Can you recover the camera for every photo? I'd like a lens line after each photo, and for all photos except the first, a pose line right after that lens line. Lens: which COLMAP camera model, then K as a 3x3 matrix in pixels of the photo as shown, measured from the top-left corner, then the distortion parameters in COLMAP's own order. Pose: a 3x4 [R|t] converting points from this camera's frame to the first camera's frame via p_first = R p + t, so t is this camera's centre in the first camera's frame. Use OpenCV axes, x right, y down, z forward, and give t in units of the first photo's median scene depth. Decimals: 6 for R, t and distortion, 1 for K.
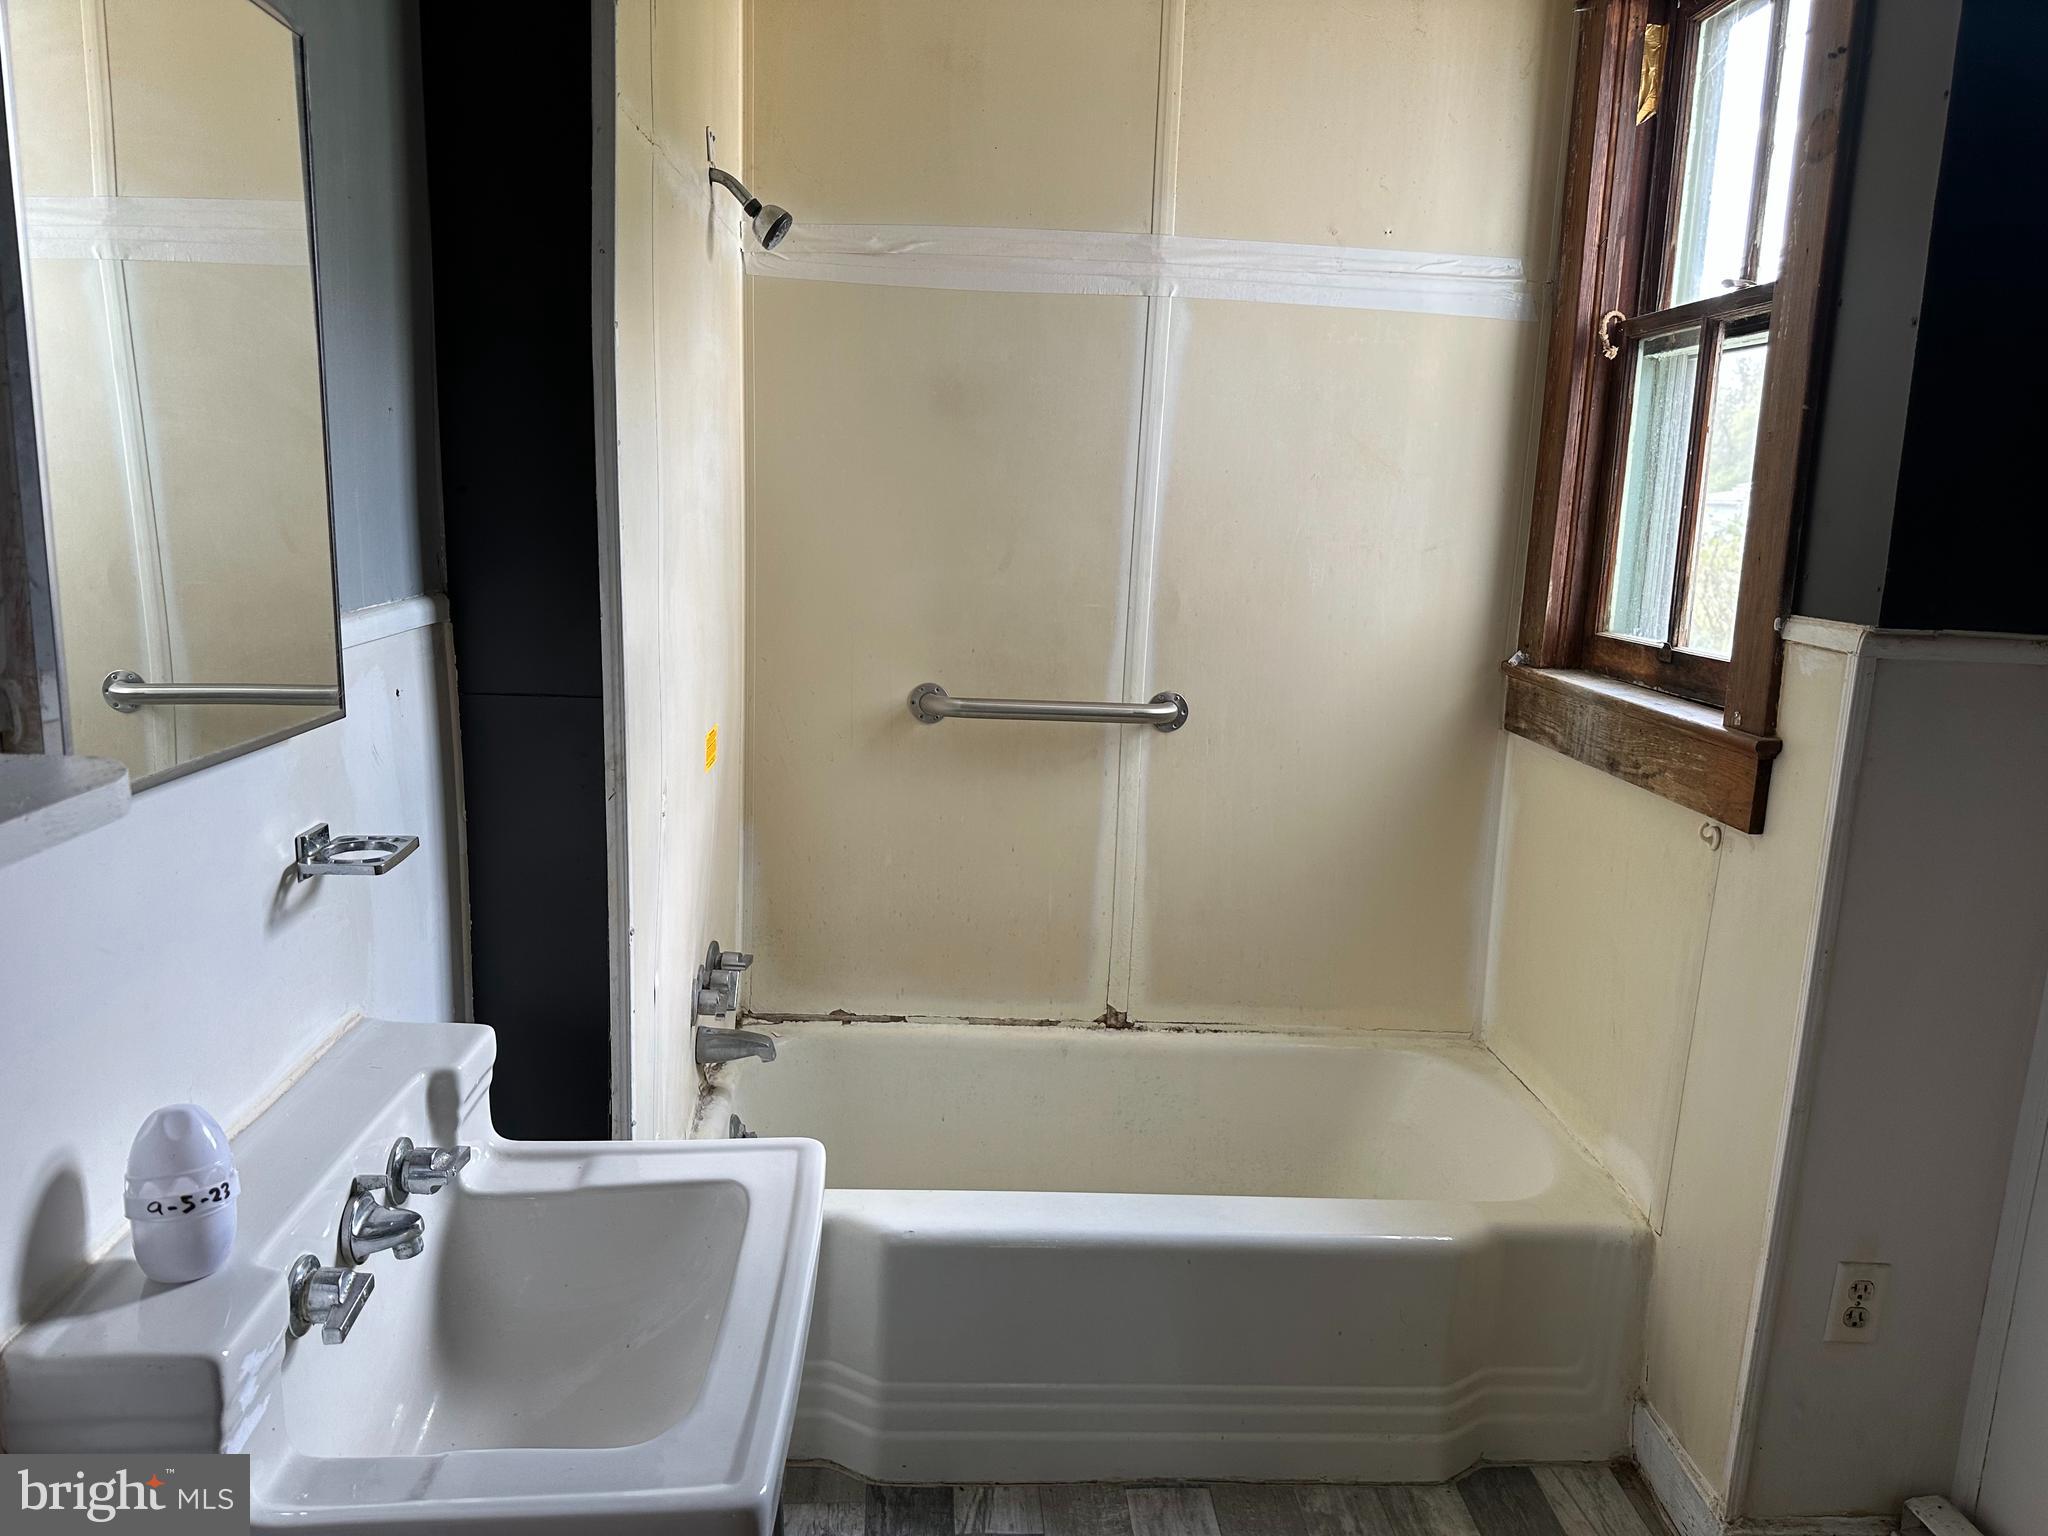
lens RADIAL K [[1469.5, 0, 1024.0], [0, 1469.5, 768.0], [0, 0, 1]] dist [0.051477, -0.094658]
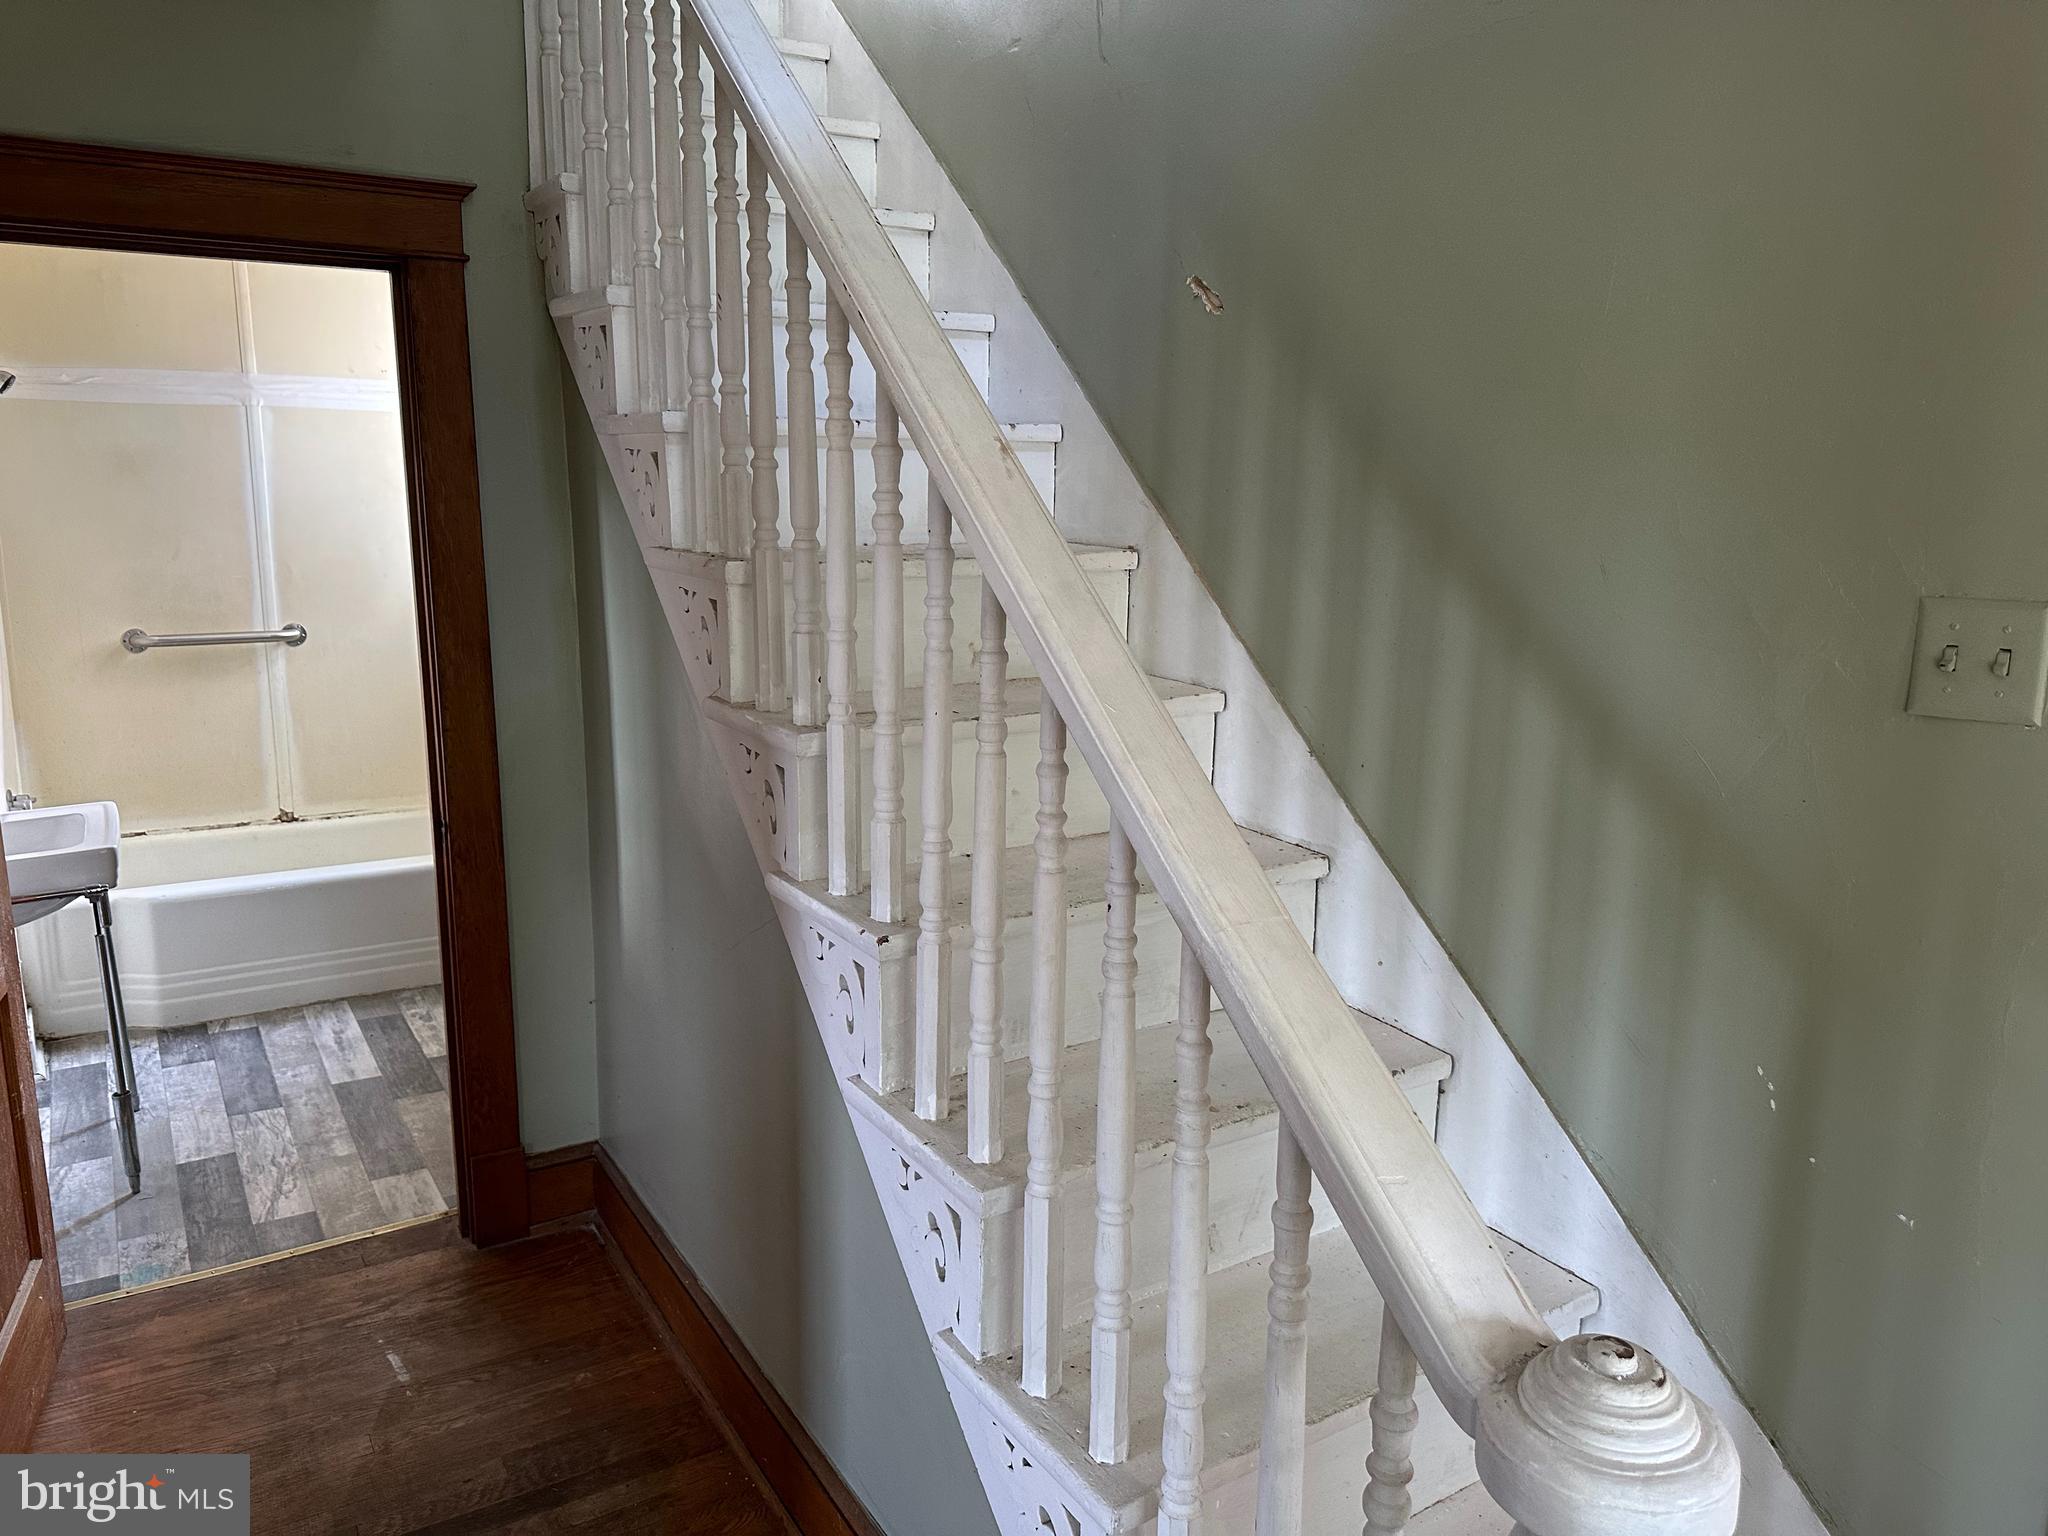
lens RADIAL K [[1449.7, 0, 1024.0], [0, 1449.7, 768.0], [0, 0, 1]] dist [-0.001356, 0.000322]
pose [[0.878013, -0.117580, 0.463970, 0.041536], [0.102432, 0.993058, 0.057821, 0.109988], [-0.467548, -0.003242, 0.883962, -0.946323]]
